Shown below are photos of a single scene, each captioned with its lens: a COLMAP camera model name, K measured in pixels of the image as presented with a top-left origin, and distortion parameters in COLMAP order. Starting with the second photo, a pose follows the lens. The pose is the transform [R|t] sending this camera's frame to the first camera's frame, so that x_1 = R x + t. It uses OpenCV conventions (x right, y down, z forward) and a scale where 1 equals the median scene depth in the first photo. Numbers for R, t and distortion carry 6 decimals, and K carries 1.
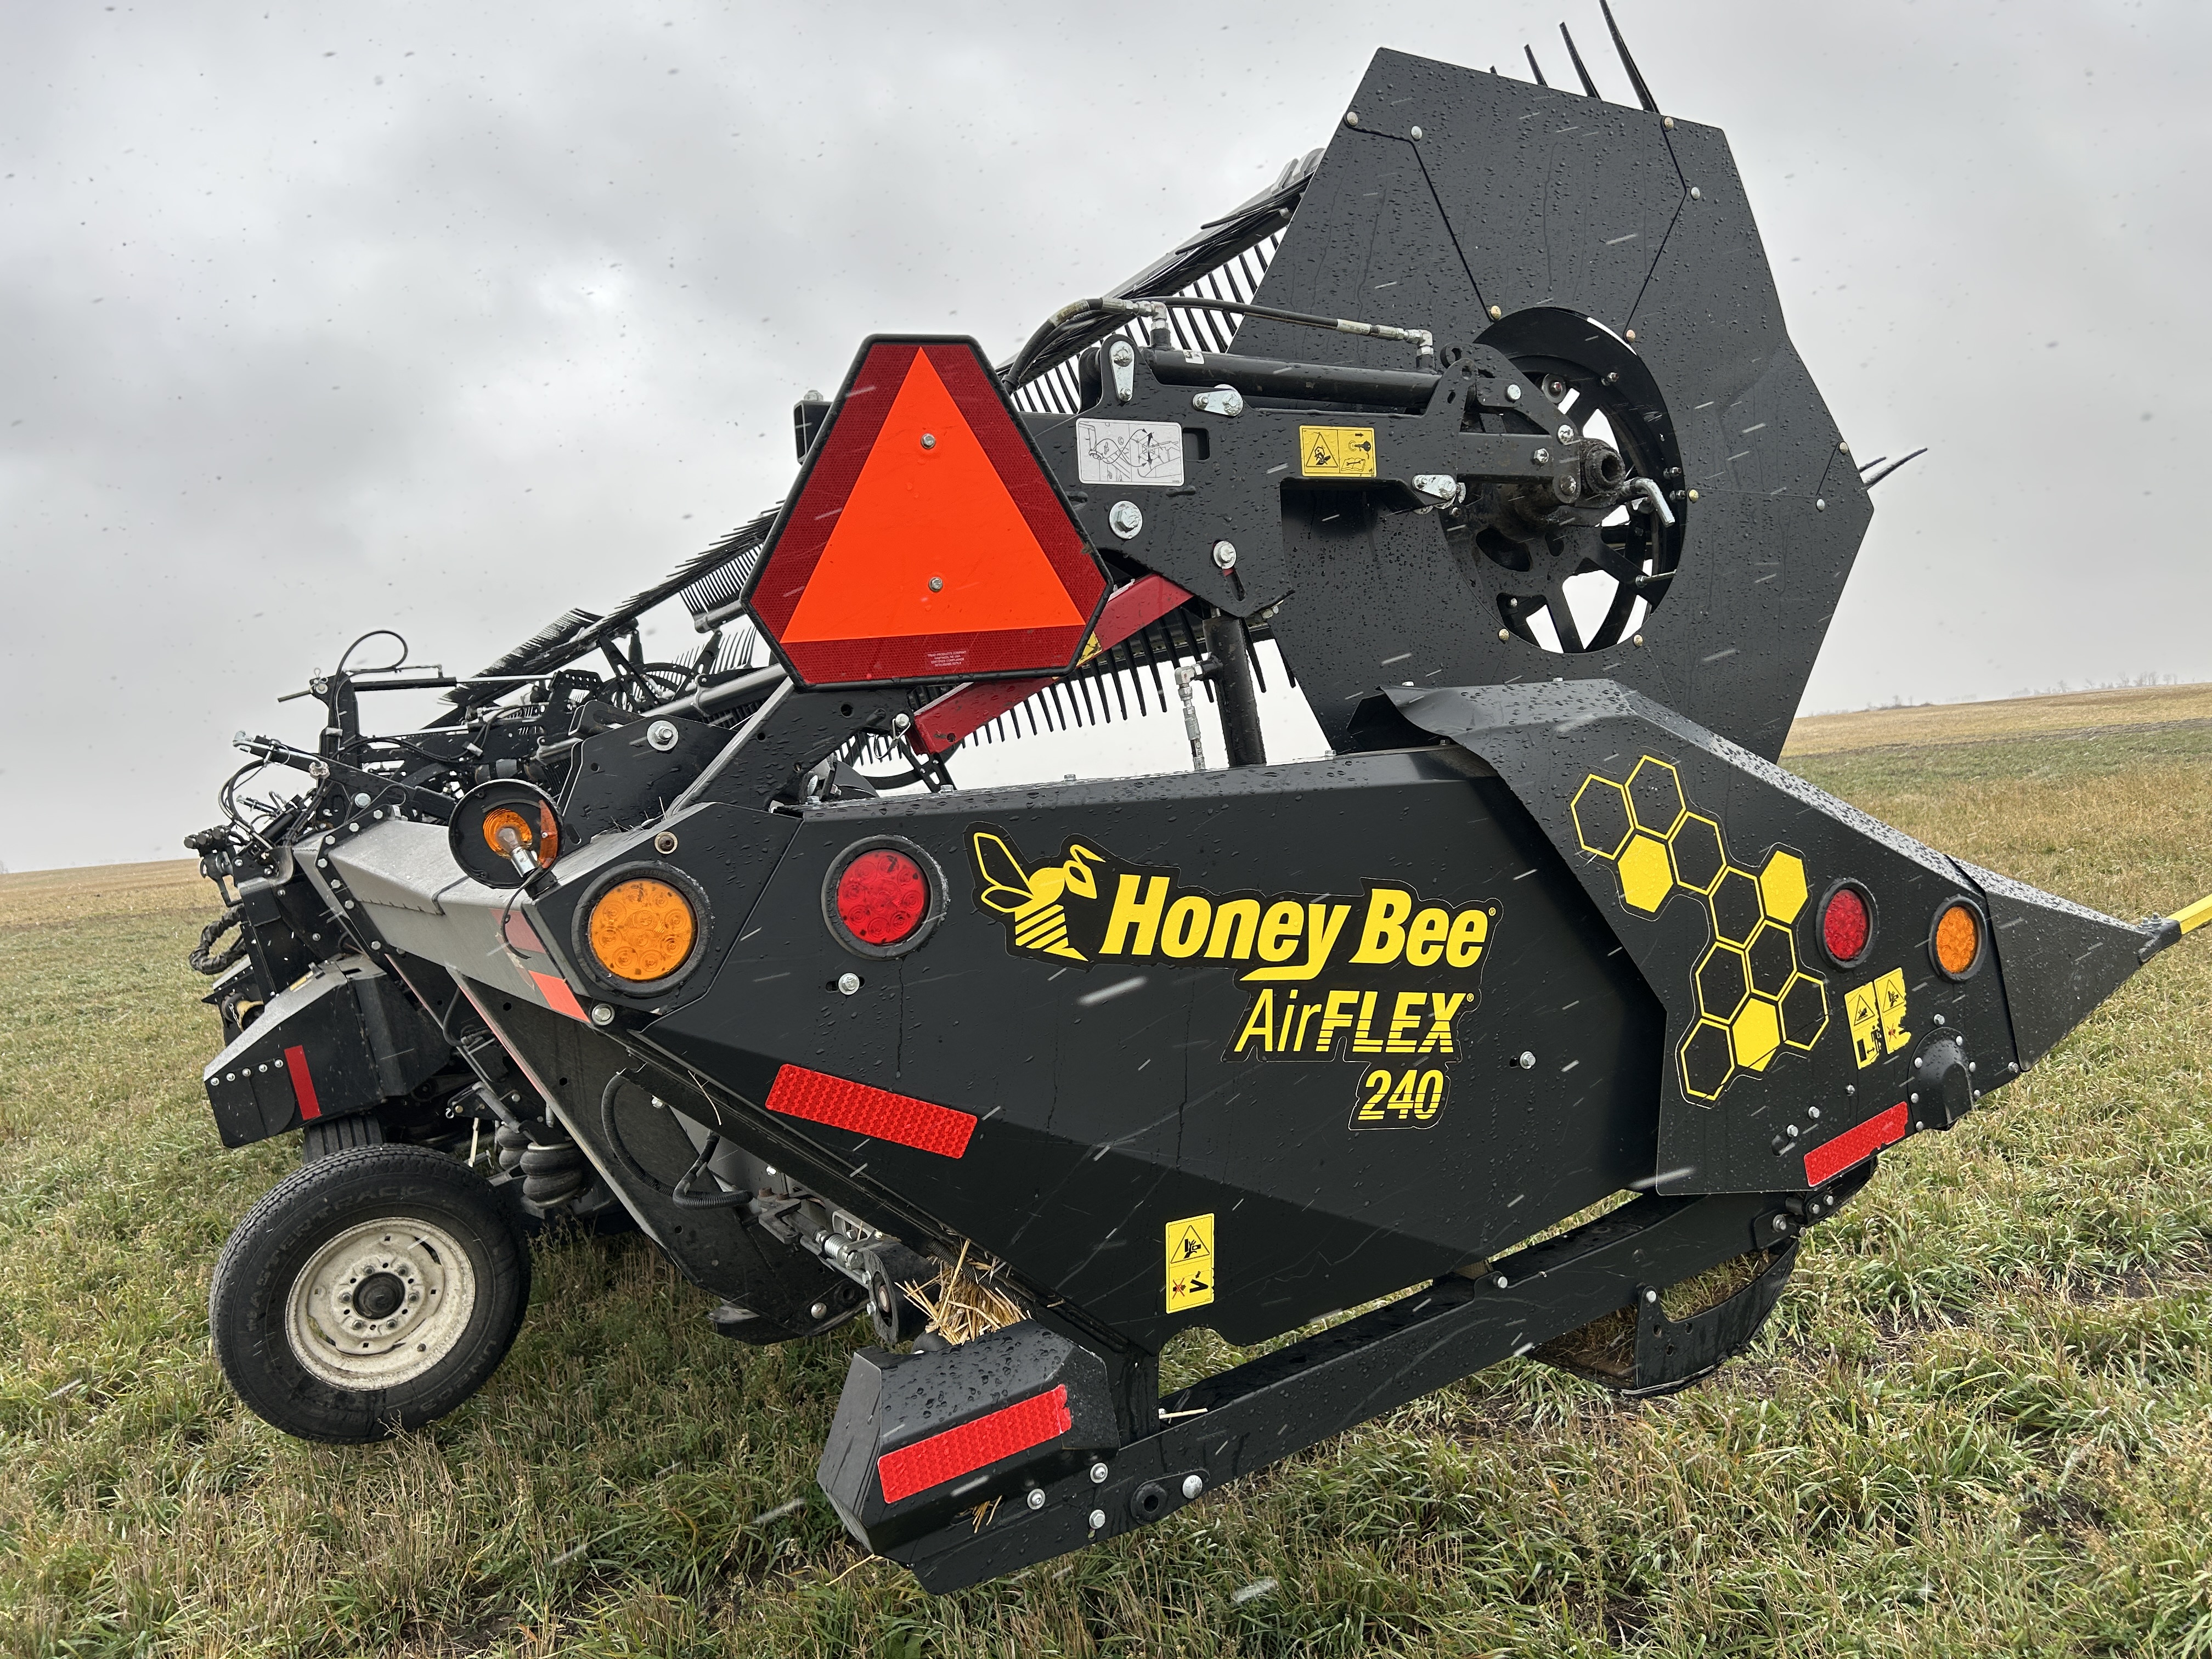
lens RADIAL K [[1685.5, 0, 1106.0], [0, 1685.5, 829.5], [0, 0, 1]] dist [0.068295, -0.195618]
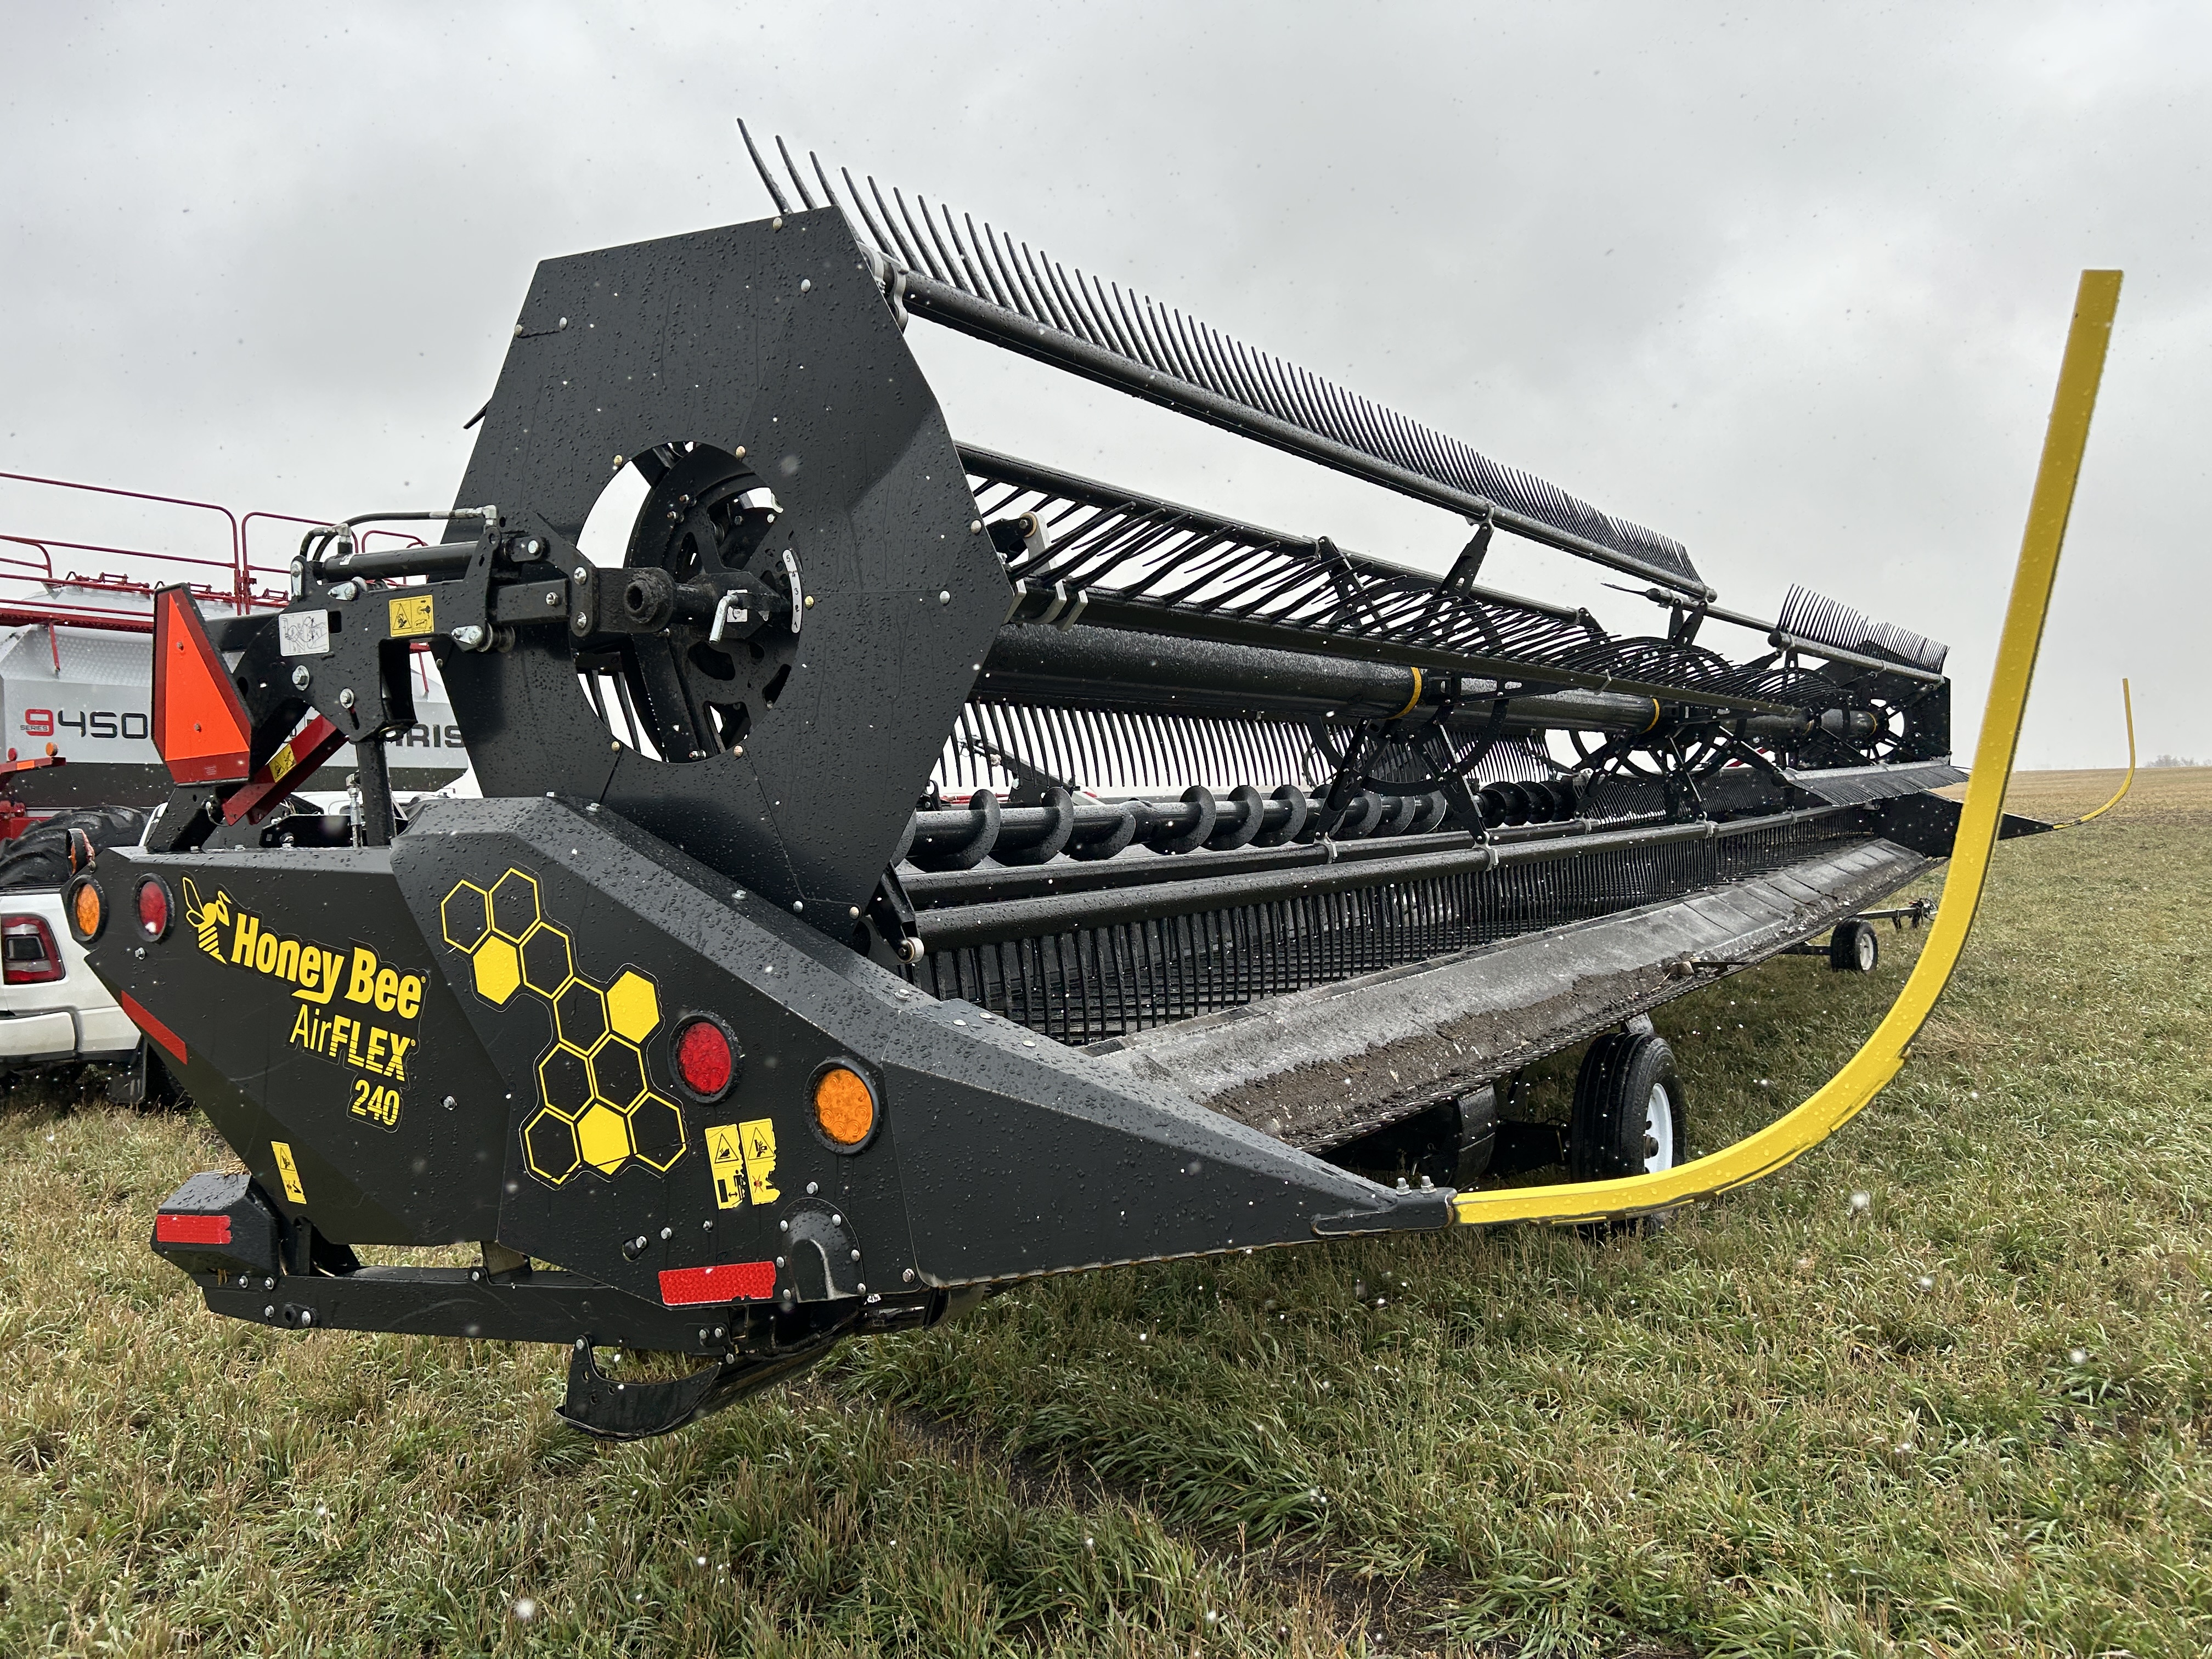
lens RADIAL K [[1685.5, 0, 1106.0], [0, 1685.5, 829.5], [0, 0, 1]] dist [0.068295, -0.195618]
pose [[0.501299, 0.086038, -0.860986, 1.597603], [-0.038599, 0.996277, 0.077084, -0.184416], [0.864413, -0.005409, 0.502754, 0.820277]]
